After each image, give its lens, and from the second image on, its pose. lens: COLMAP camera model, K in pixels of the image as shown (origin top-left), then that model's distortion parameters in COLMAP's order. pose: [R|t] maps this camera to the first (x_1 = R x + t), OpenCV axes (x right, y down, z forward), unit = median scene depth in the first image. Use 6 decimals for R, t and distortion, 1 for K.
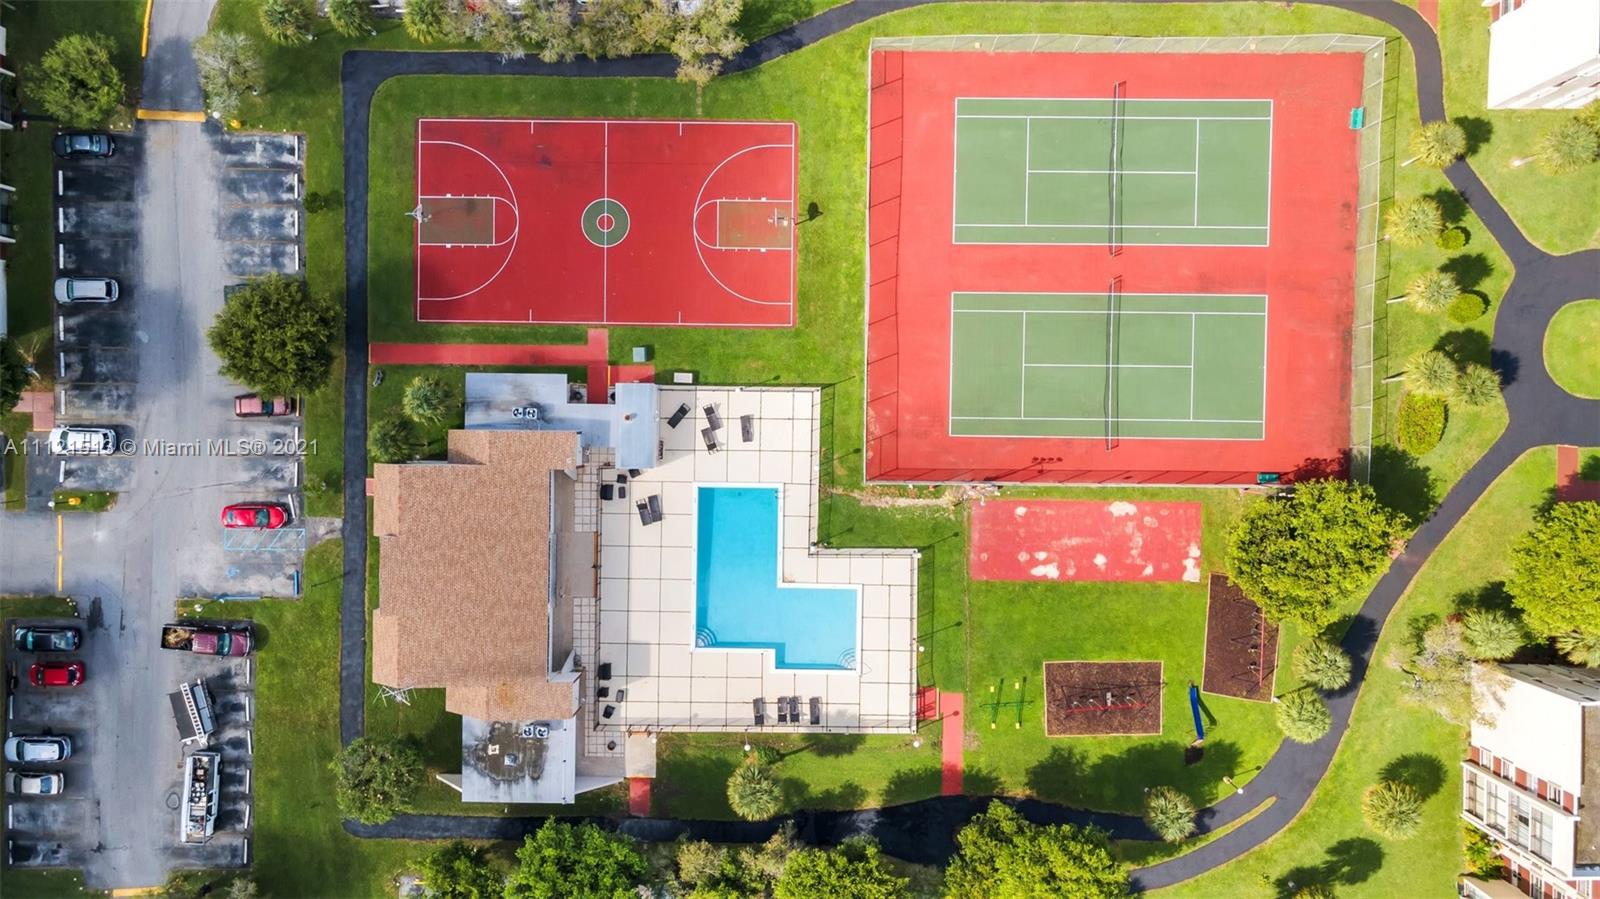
lens RADIAL K [[1161.7, 0, 800.0], [0, 1161.7, 449.5], [0, 0, 1]] dist [-0.009465, 0.107475]
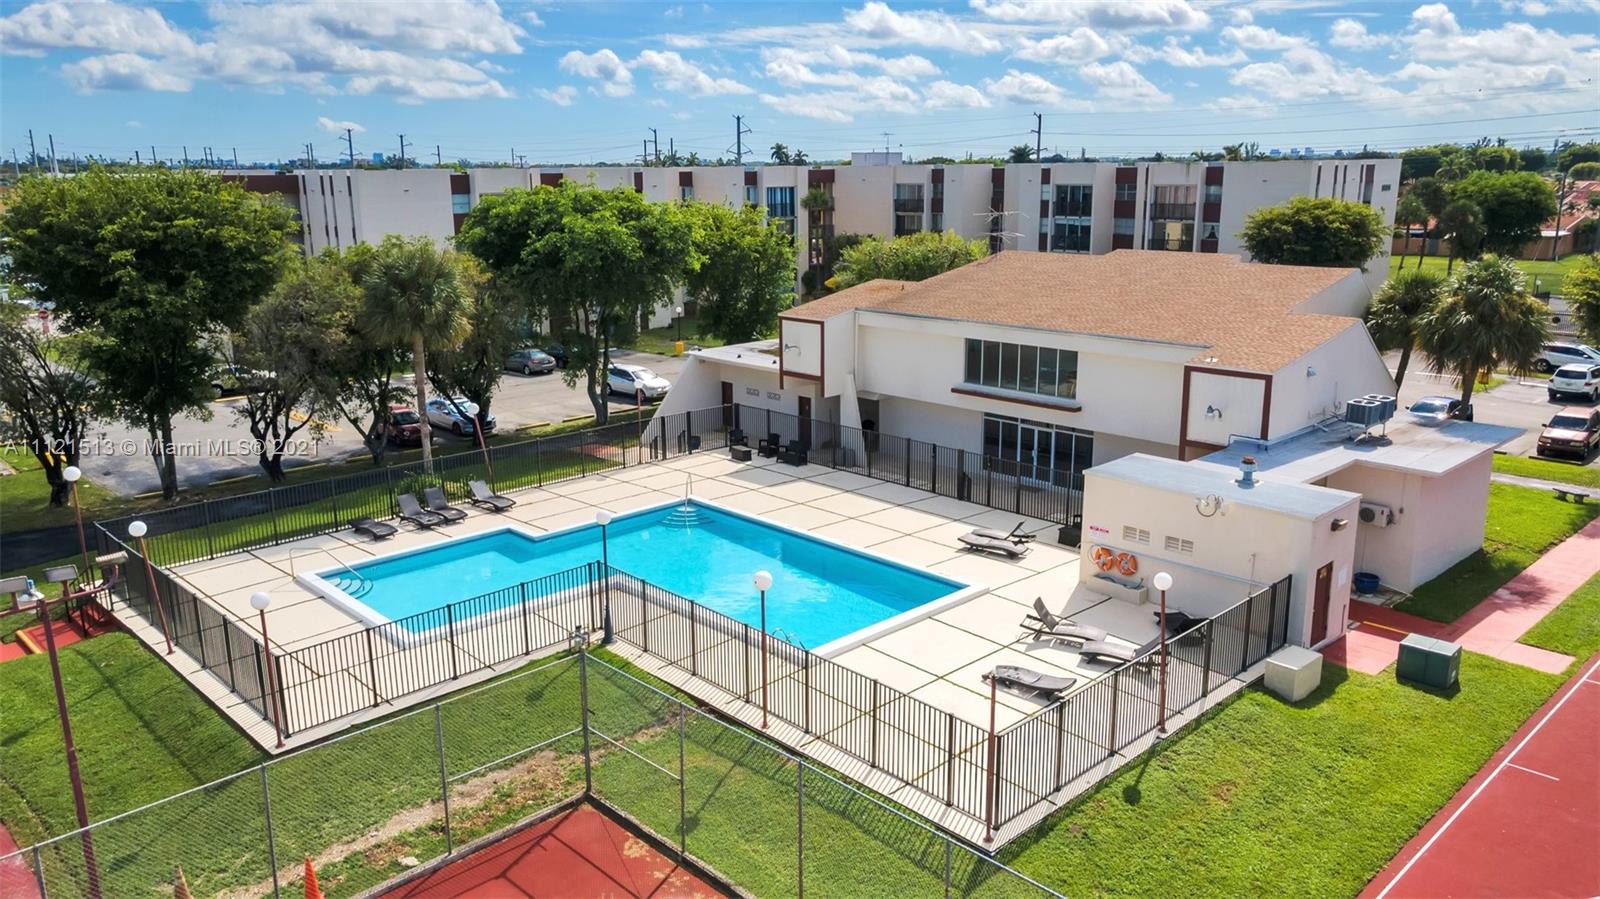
lens RADIAL K [[1152.9, 0, 800.0], [0, 1152.9, 449.5], [0, 0, 1]] dist [0.008616, 0.111850]
pose [[-0.711796, 0.187267, -0.676962, 0.180569], [-0.702378, -0.185035, 0.687334, -0.166016], [0.003454, 0.964724, 0.263239, 0.860744]]
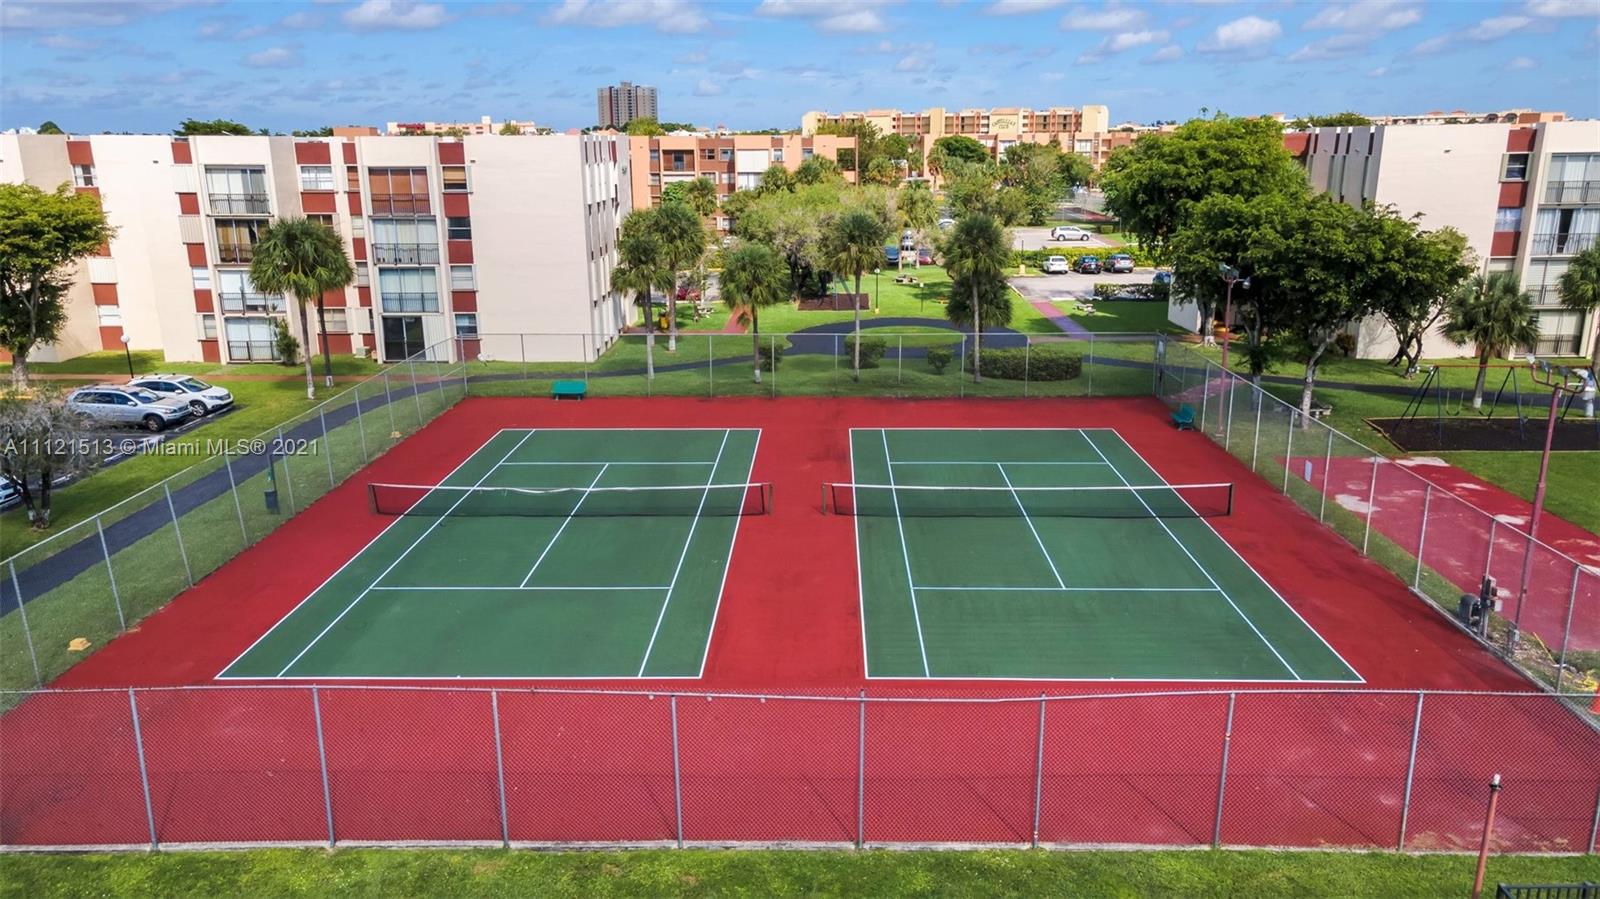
lens RADIAL K [[1175.7, 0, 798.7], [0, 1175.7, 434.1], [0, 0, 1]] dist [-0.006200, 0.068079]
pose [[0.014940, -0.228601, 0.973406, -0.143874], [0.999577, -0.020868, -0.020243, -0.145457], [0.024940, 0.973297, 0.228192, 0.872018]]
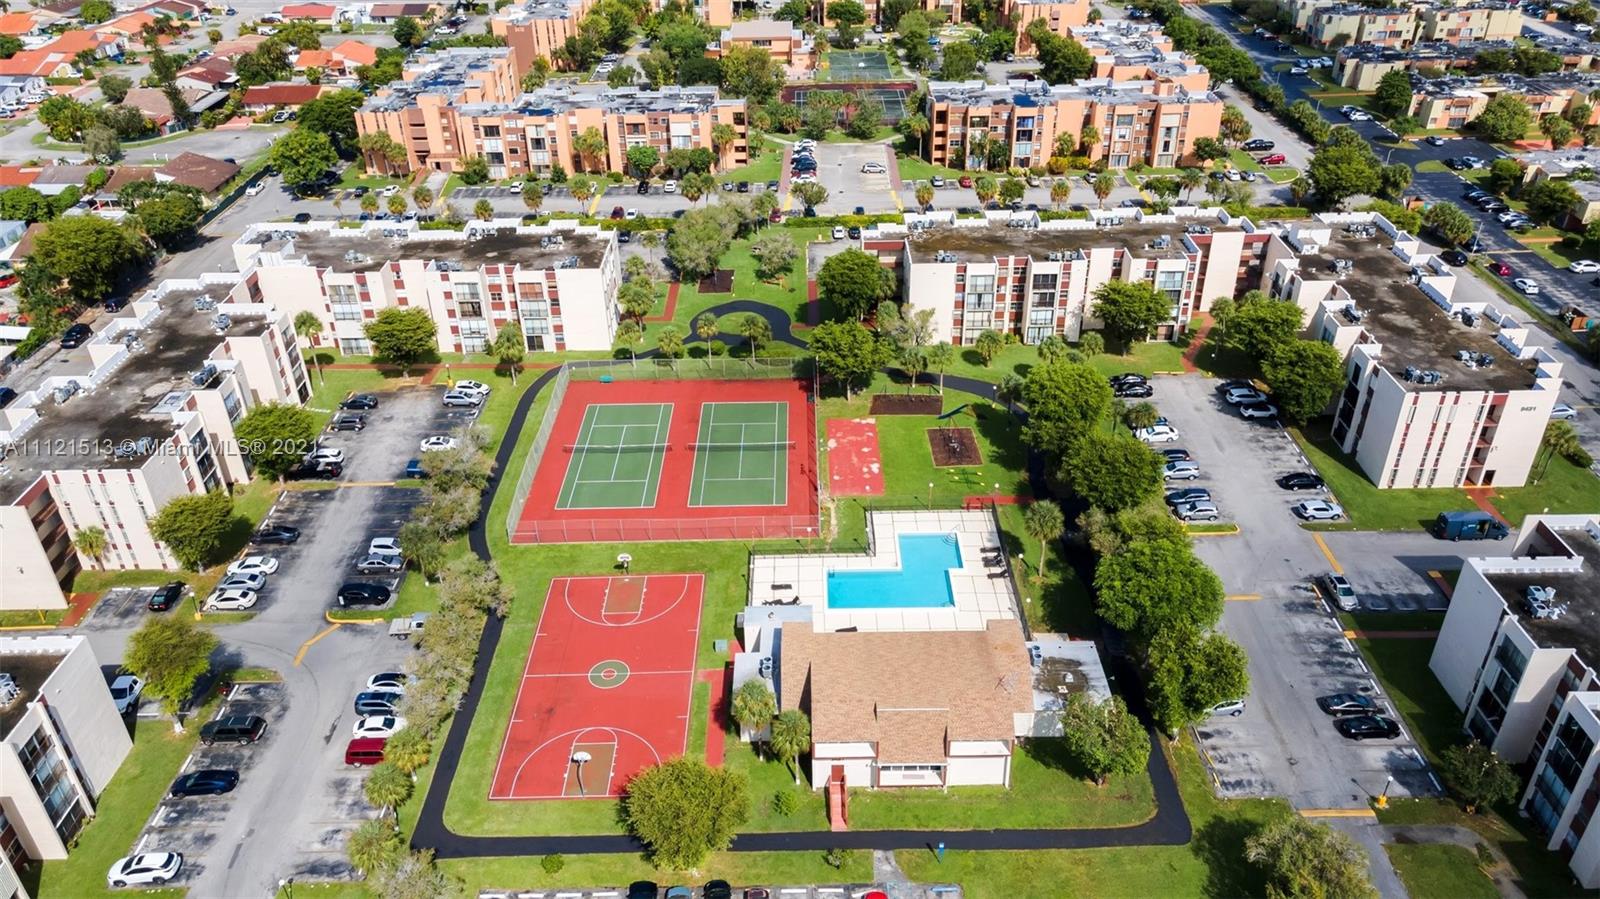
lens RADIAL K [[1161.7, 0, 800.0], [0, 1161.7, 449.5], [0, 0, 1]] dist [-0.009465, 0.107475]
pose [[-0.015016, -0.509141, 0.860552, -1.087049], [0.999347, -0.035936, -0.003823, 0.013044], [0.032871, 0.859932, 0.509348, 0.201721]]
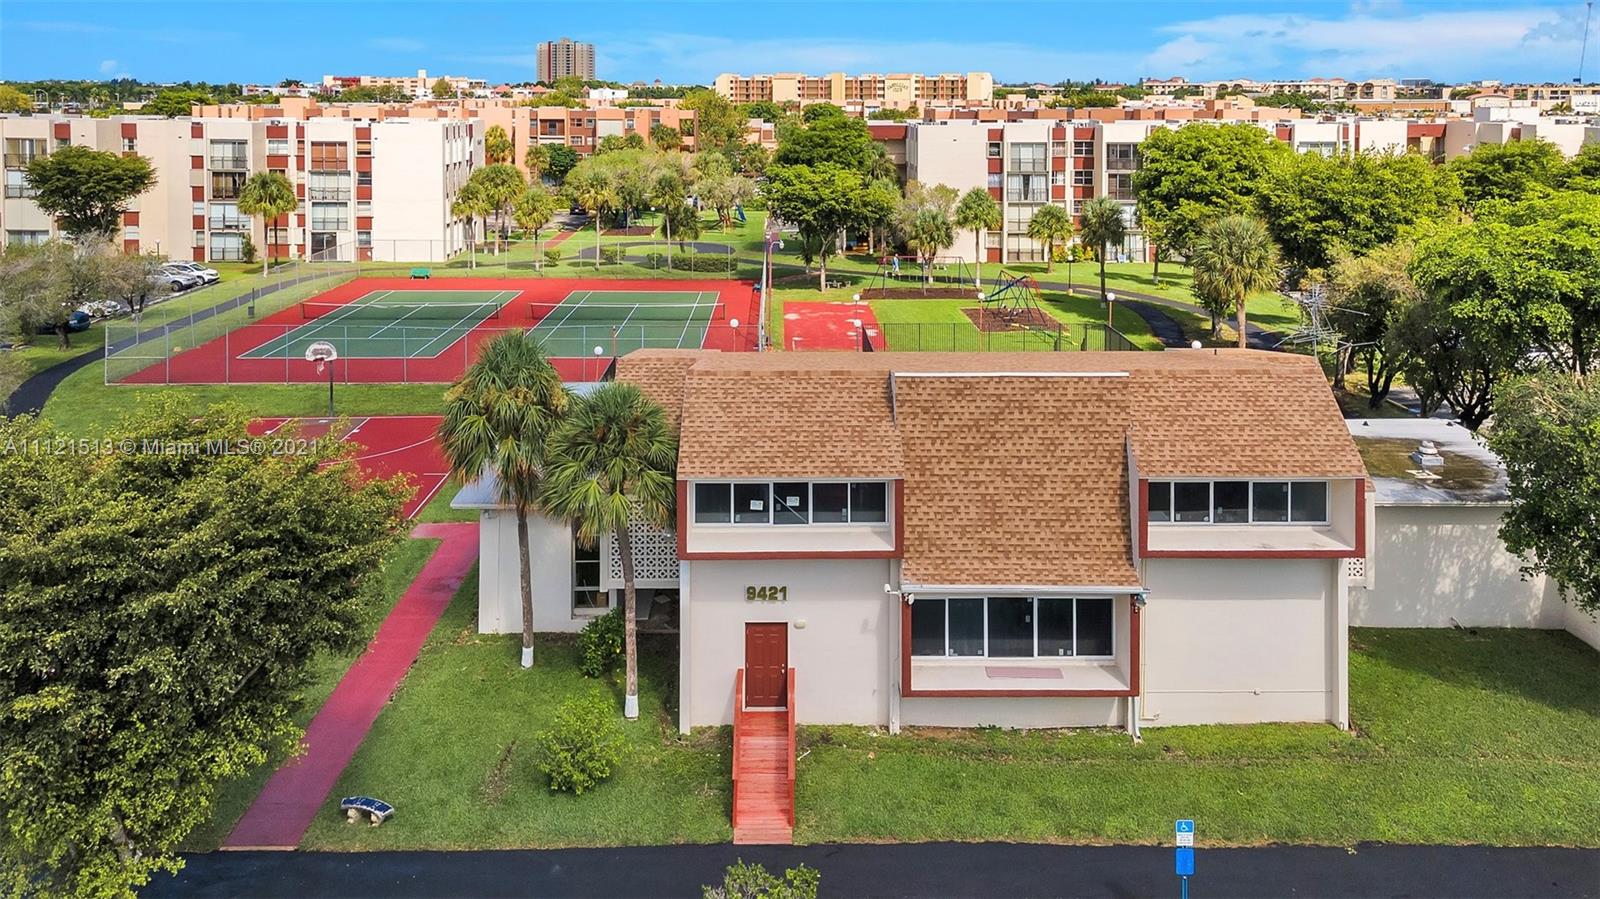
lens RADIAL K [[1240.8, 0, 801.0], [0, 1240.8, 119.4], [0, 0, 1]] dist [0.009665, 0.000512]
pose [[-0.026731, -0.007849, 0.999612, -0.659738], [0.999553, -0.013567, 0.026623, 0.035244], [0.013353, 0.999877, 0.008209, 0.845746]]
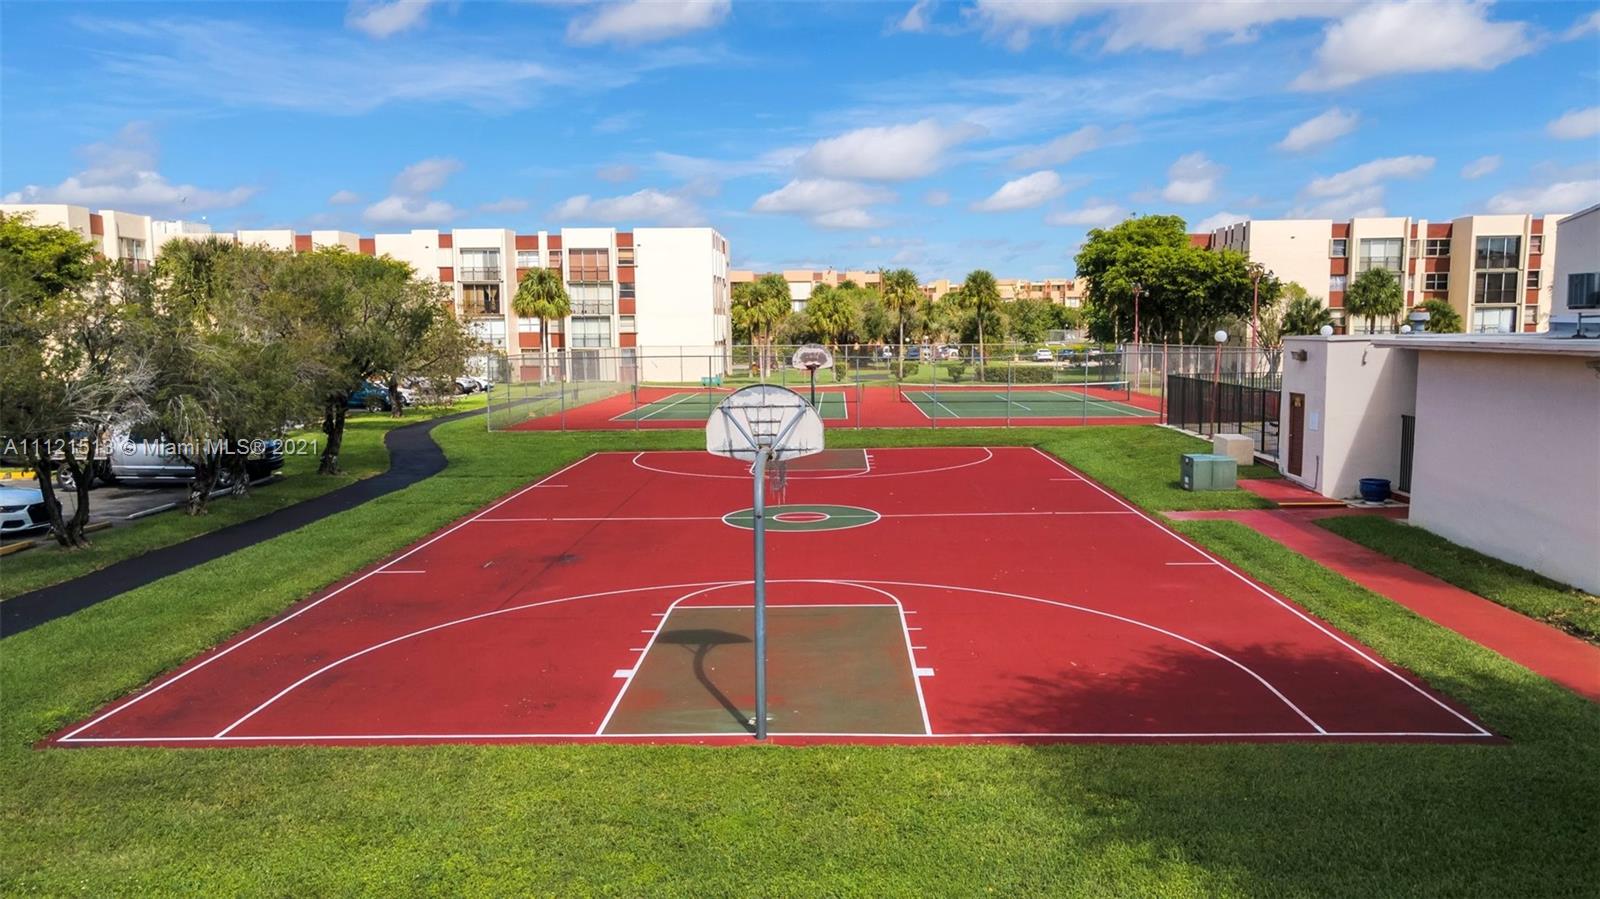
lens RADIAL K [[1161.7, 0, 800.0], [0, 1161.7, 449.5], [0, 0, 1]] dist [-0.009465, 0.107475]
pose [[0.018709, -0.088436, 0.995906, -0.465606], [0.999541, -0.022101, -0.020740, -0.191308], [0.023845, 0.995837, 0.087982, 0.962564]]
